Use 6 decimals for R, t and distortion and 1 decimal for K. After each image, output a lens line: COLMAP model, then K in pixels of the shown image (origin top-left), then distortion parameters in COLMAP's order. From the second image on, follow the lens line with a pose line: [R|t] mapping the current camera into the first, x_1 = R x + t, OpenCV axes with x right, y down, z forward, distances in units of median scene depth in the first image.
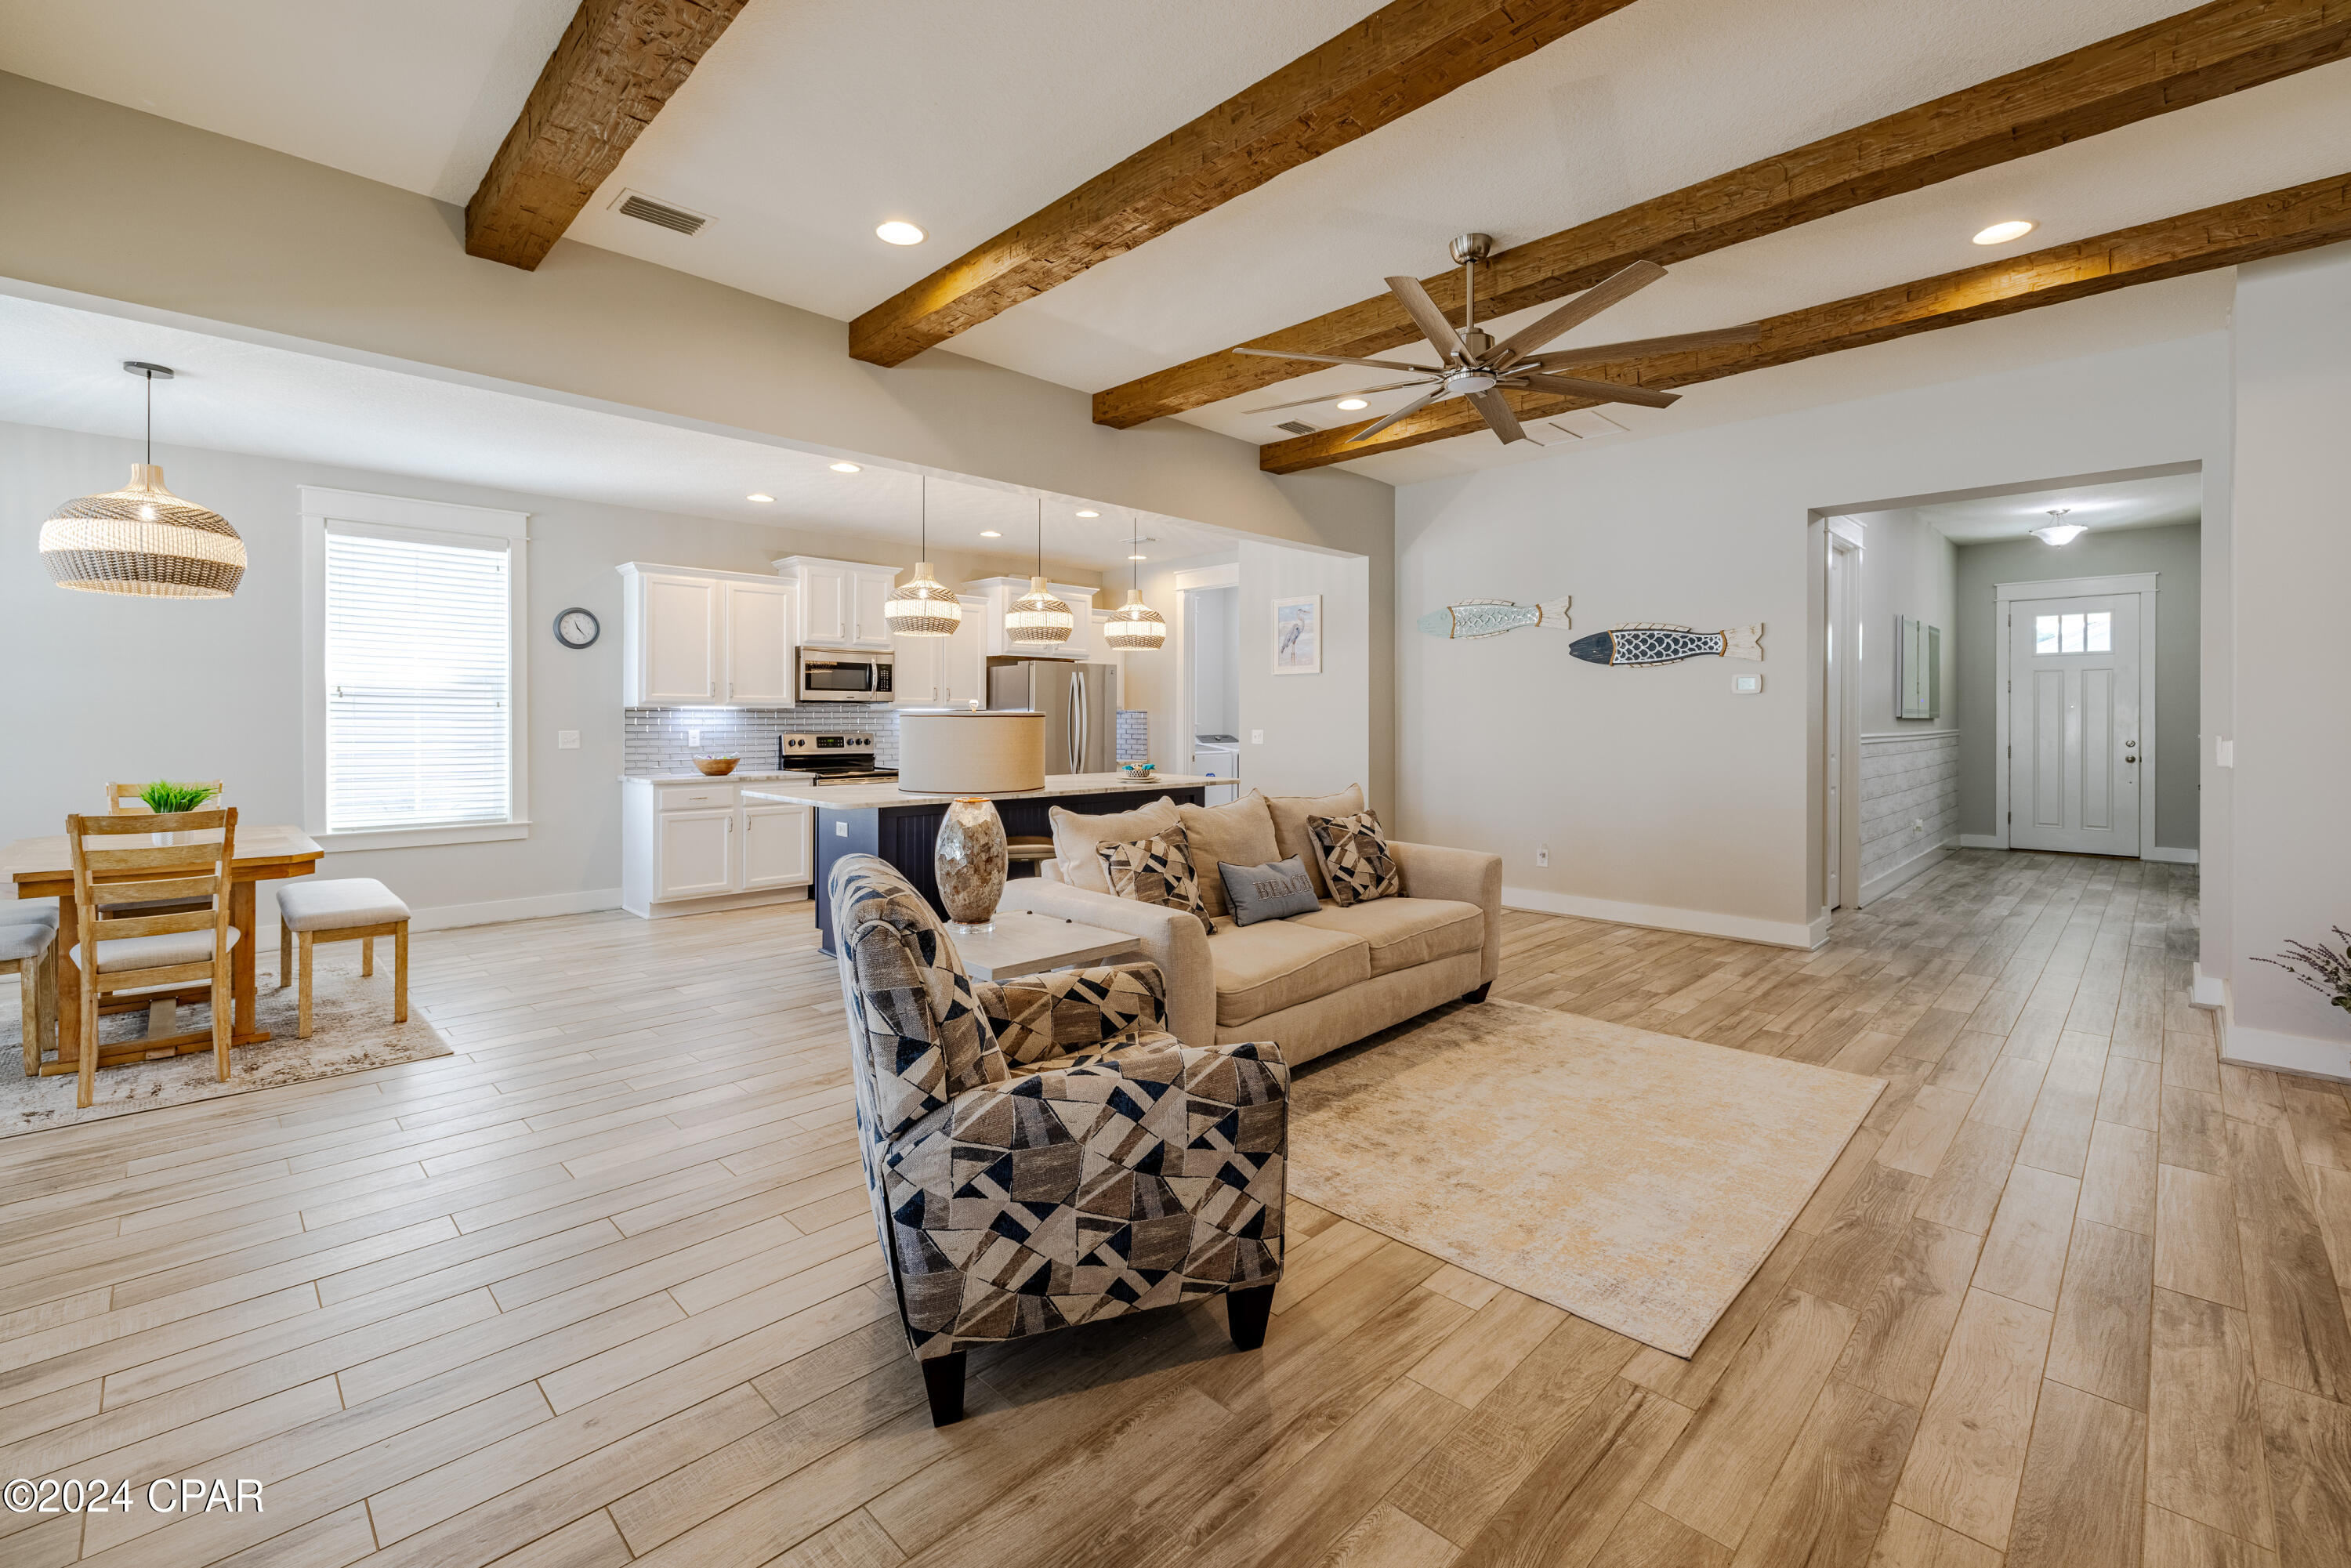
lens RADIAL K [[1016.2, 0, 1179.9], [0, 1016.2, 710.2], [0, 0, 1]] dist [0.001094, 0.000493]
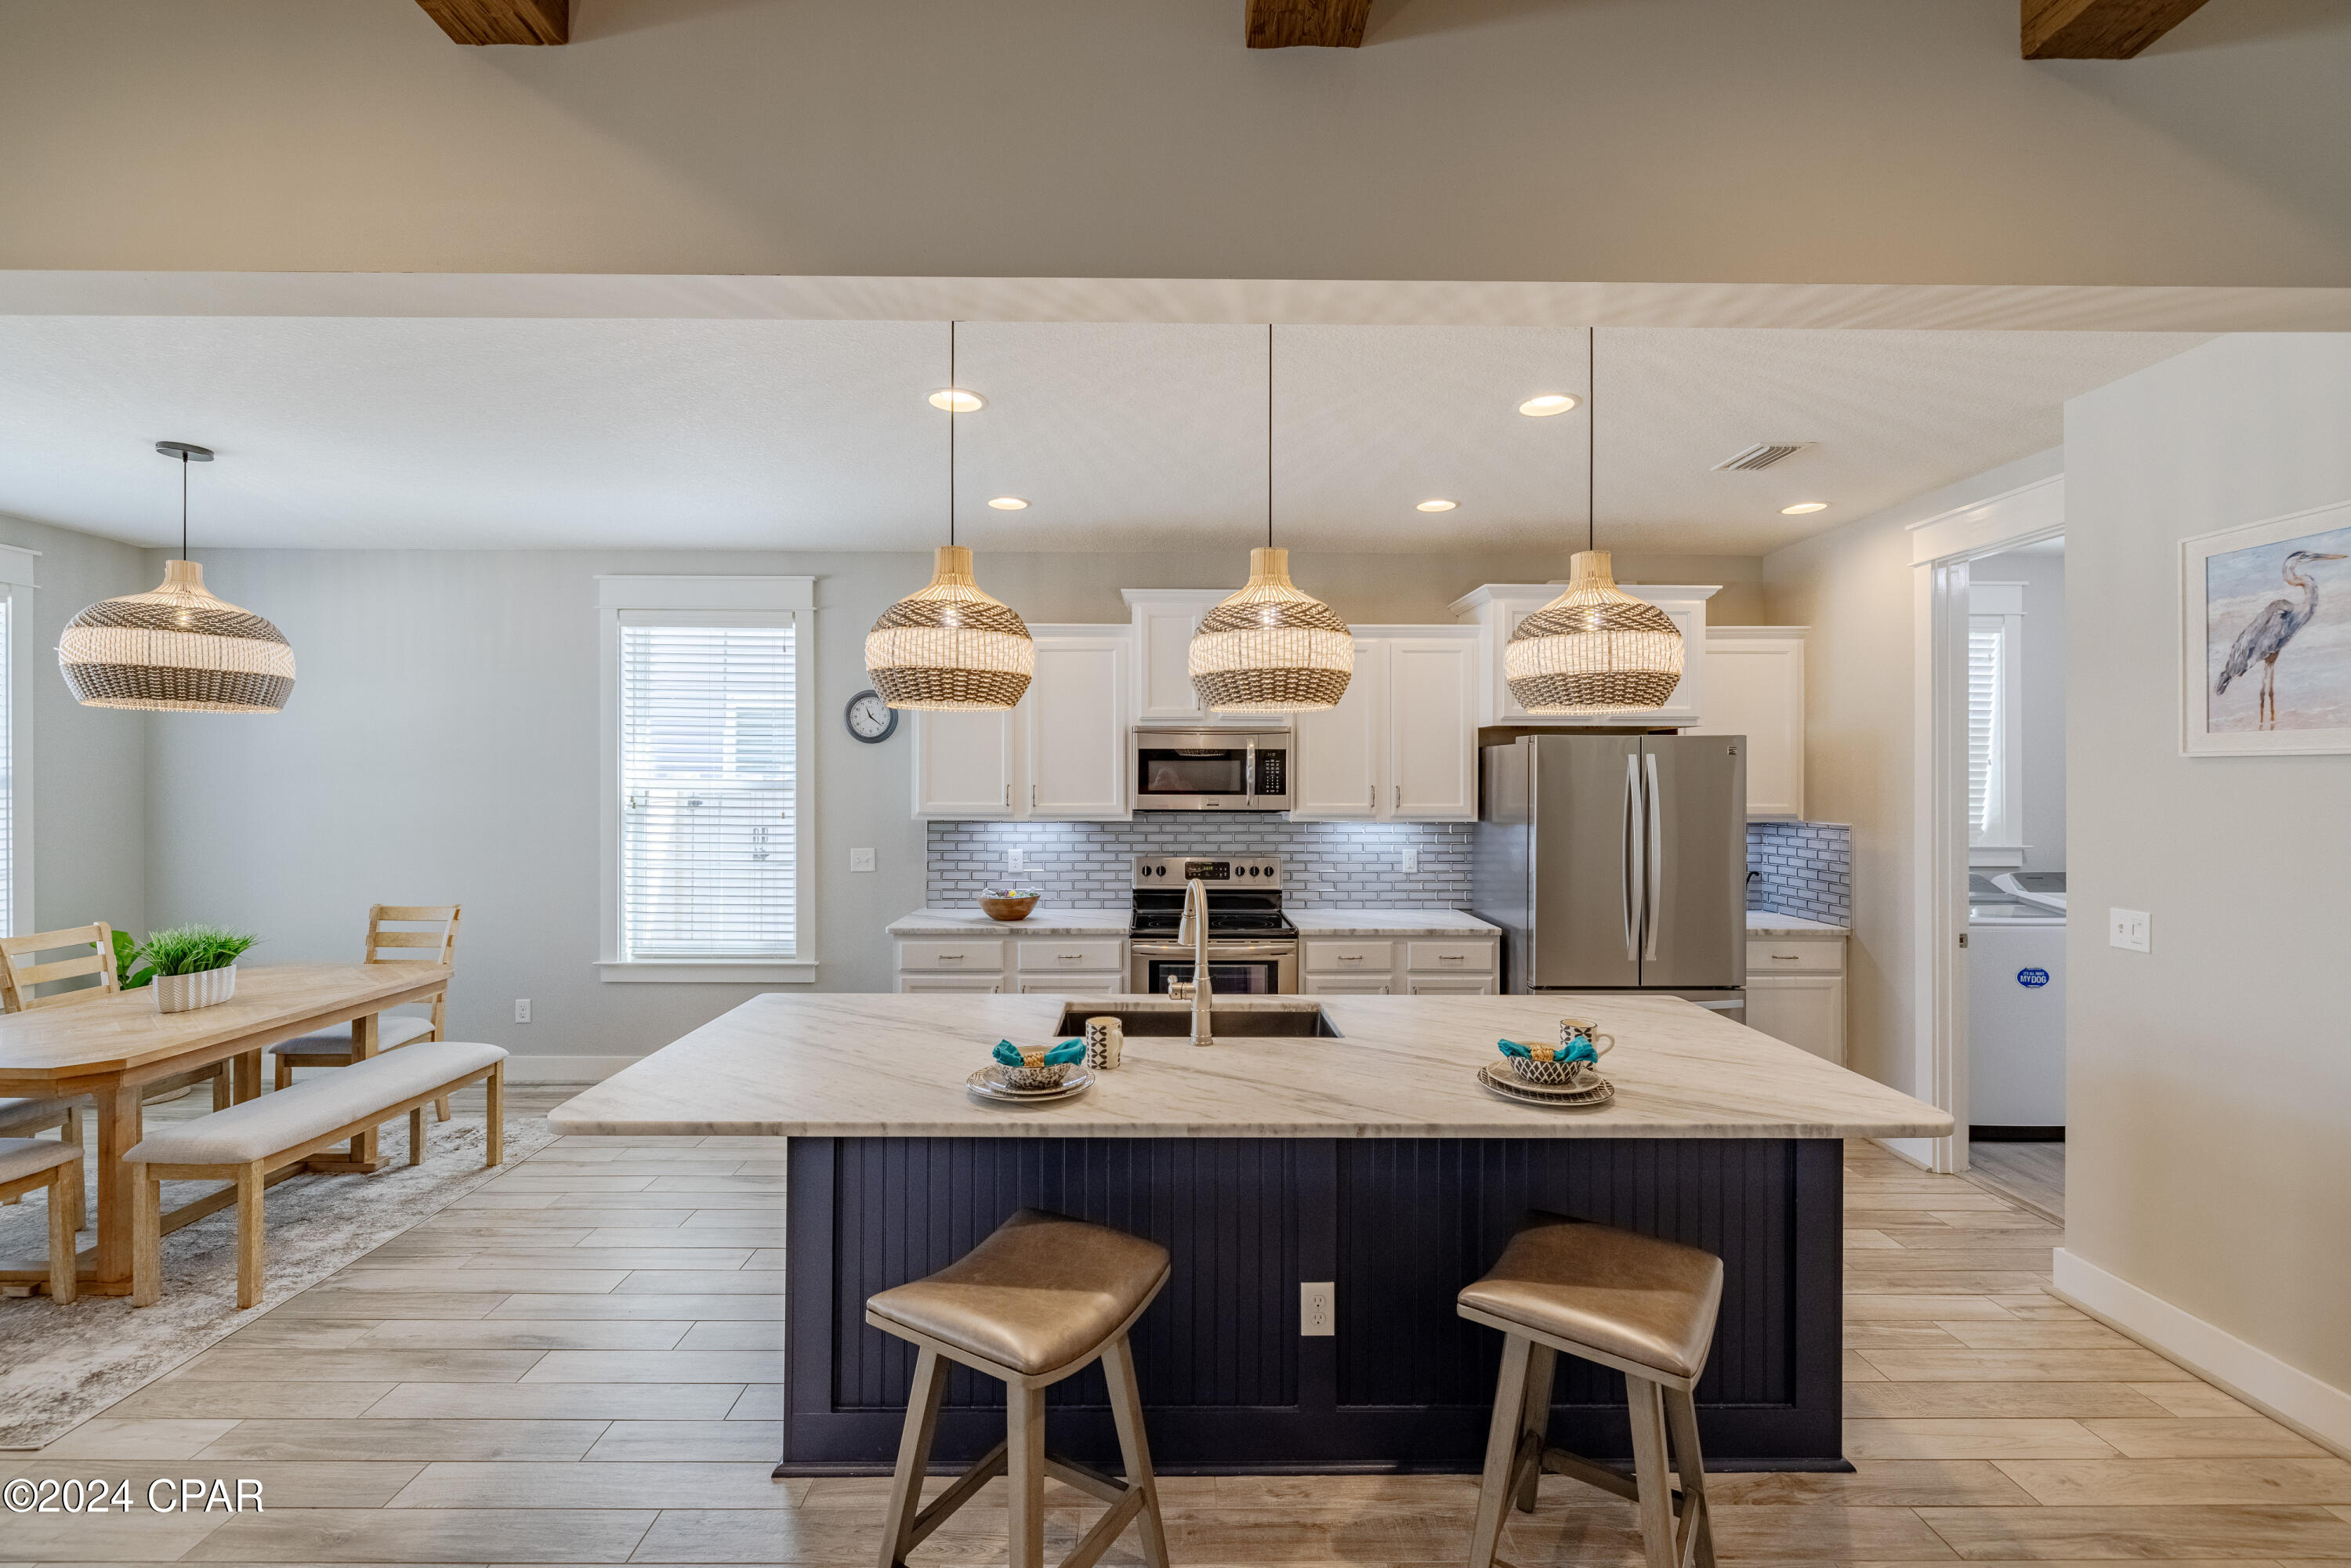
lens RADIAL K [[990.4, 0, 1165.9], [0, 990.4, 776.9], [0, 0, 1]] dist [0.001412, 0.000294]
pose [[0.705462, 0.000577, -0.708747, 0.094956], [0.004082, 0.999980, 0.004877, -0.034521], [0.708736, -0.006334, 0.705446, 0.572190]]
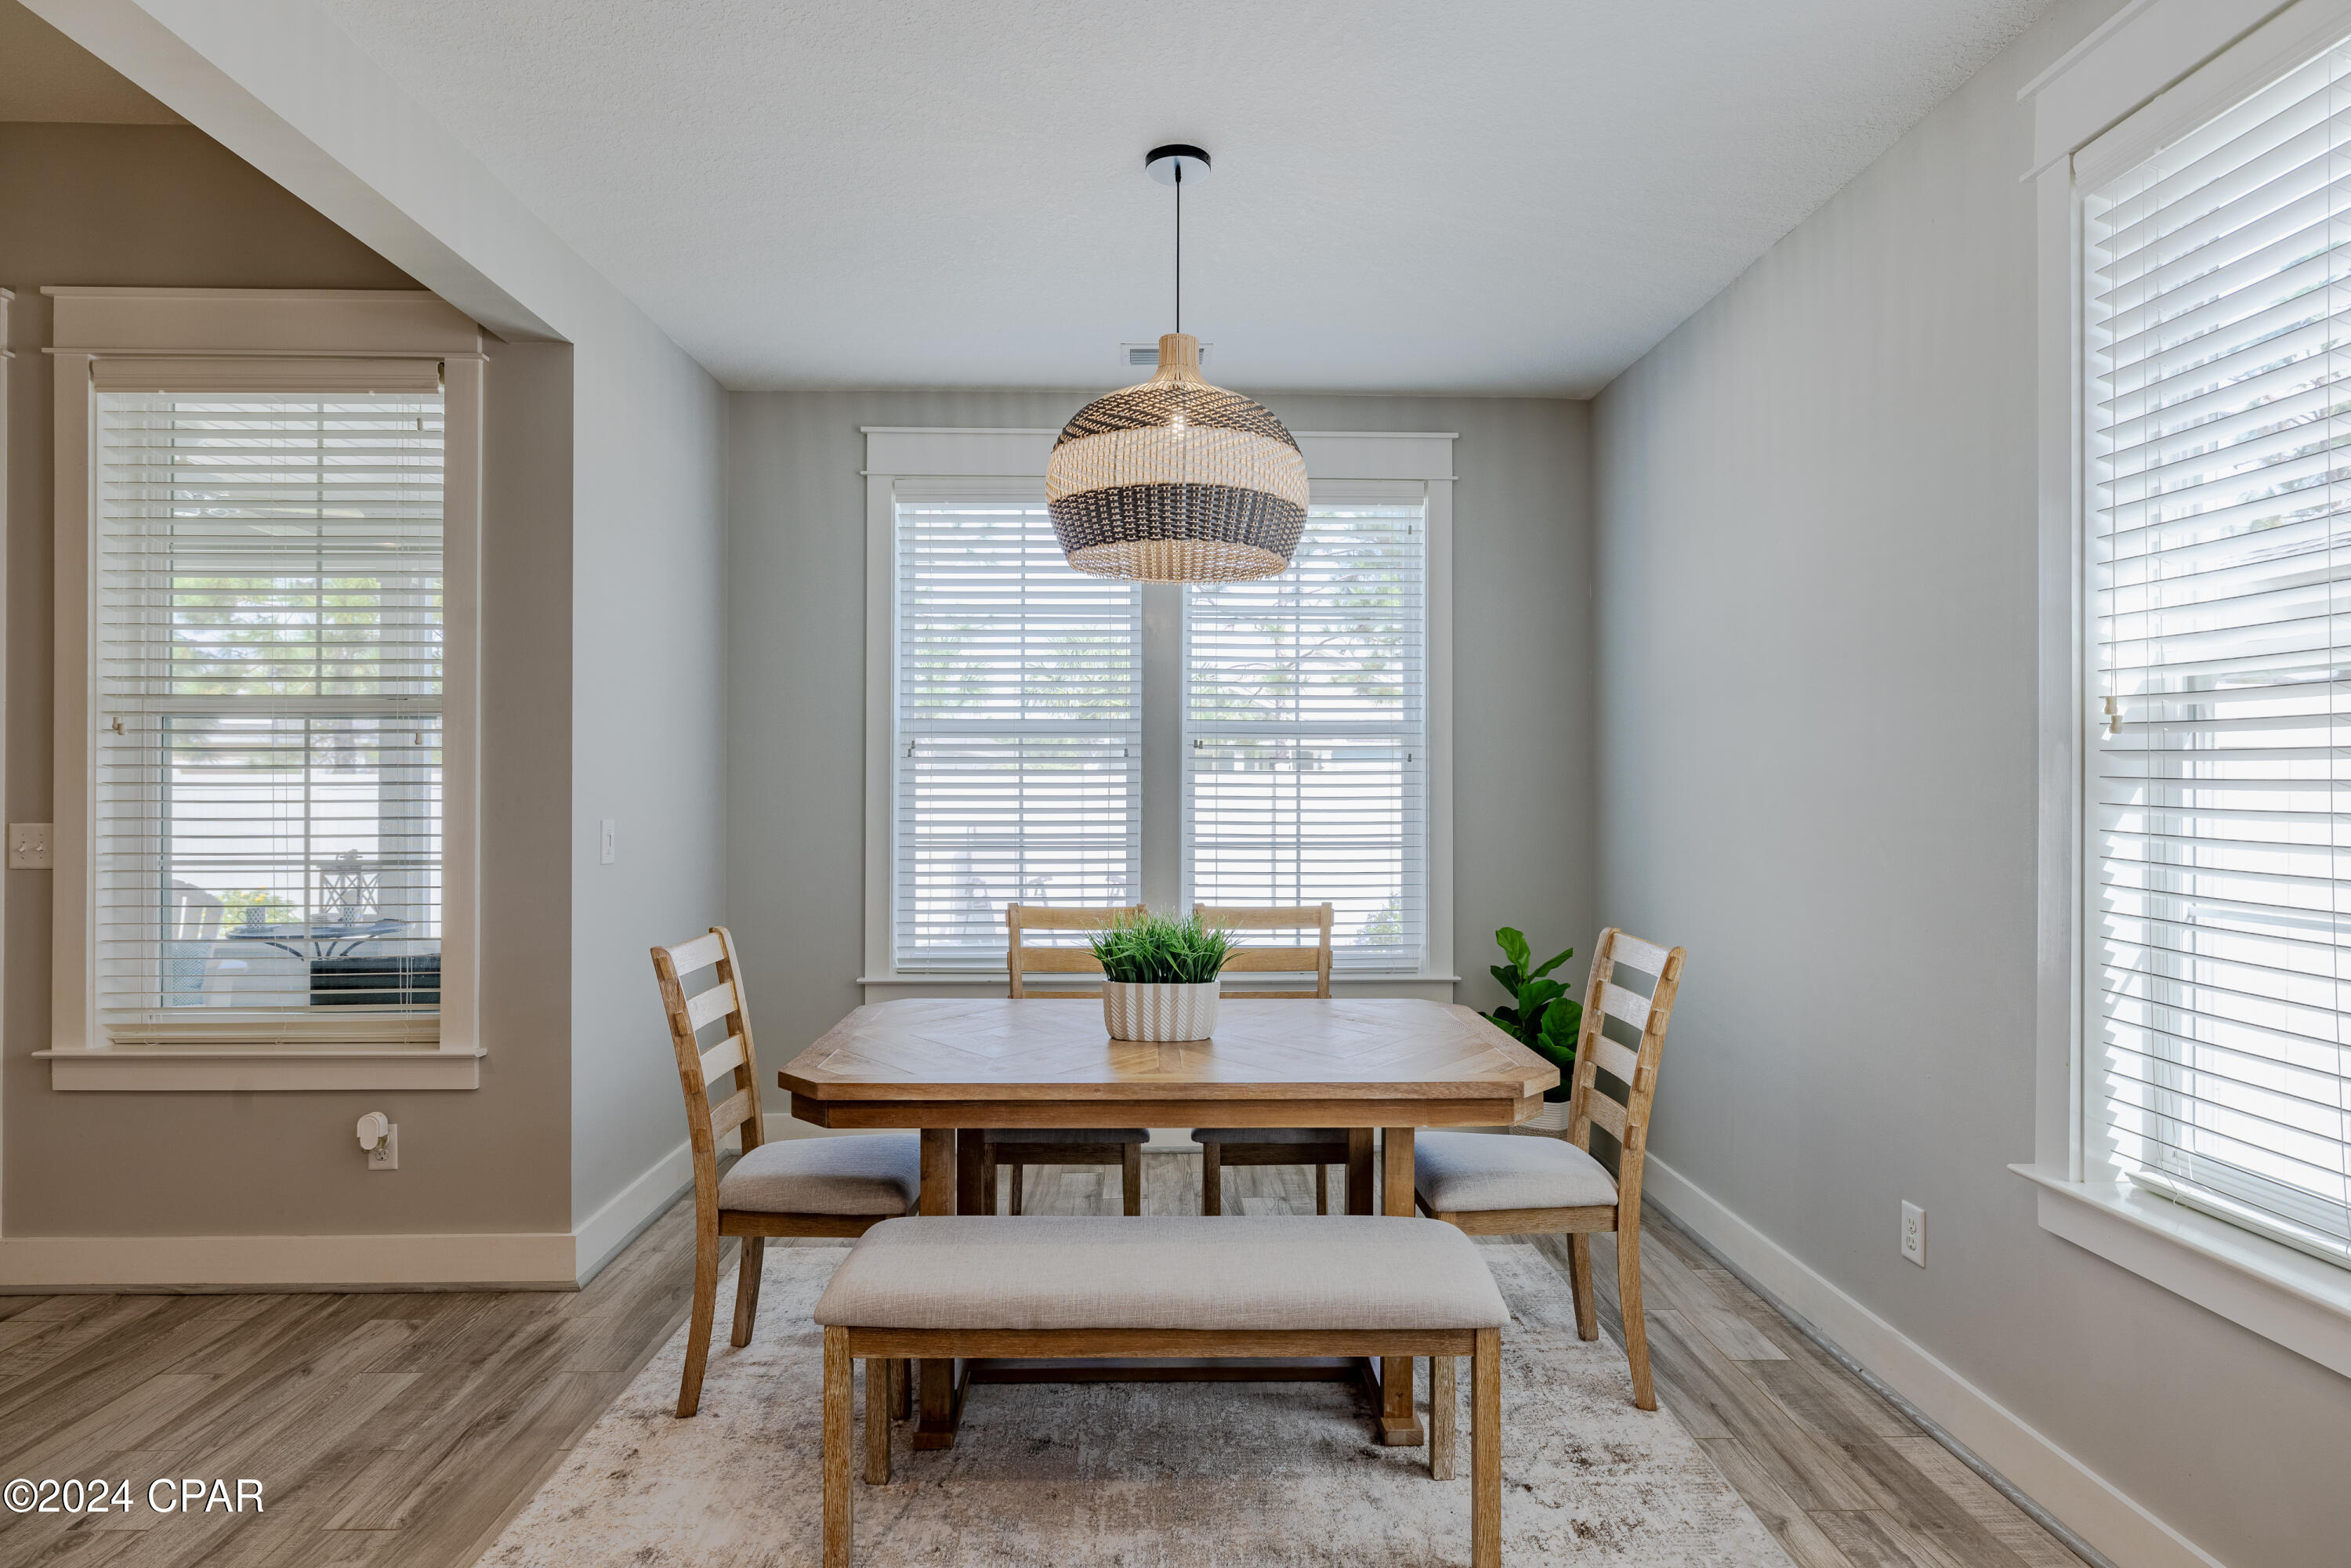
lens RADIAL K [[1280.6, 0, 1175.8], [0, 1280.6, 790.7], [0, 0, 1]] dist [0.000141, 0.000087]
pose [[-0.695630, -0.001929, -0.718397, -0.296782], [0.002517, 0.999984, -0.005123, 0.003669], [0.718396, -0.005371, -0.695614, 0.847114]]
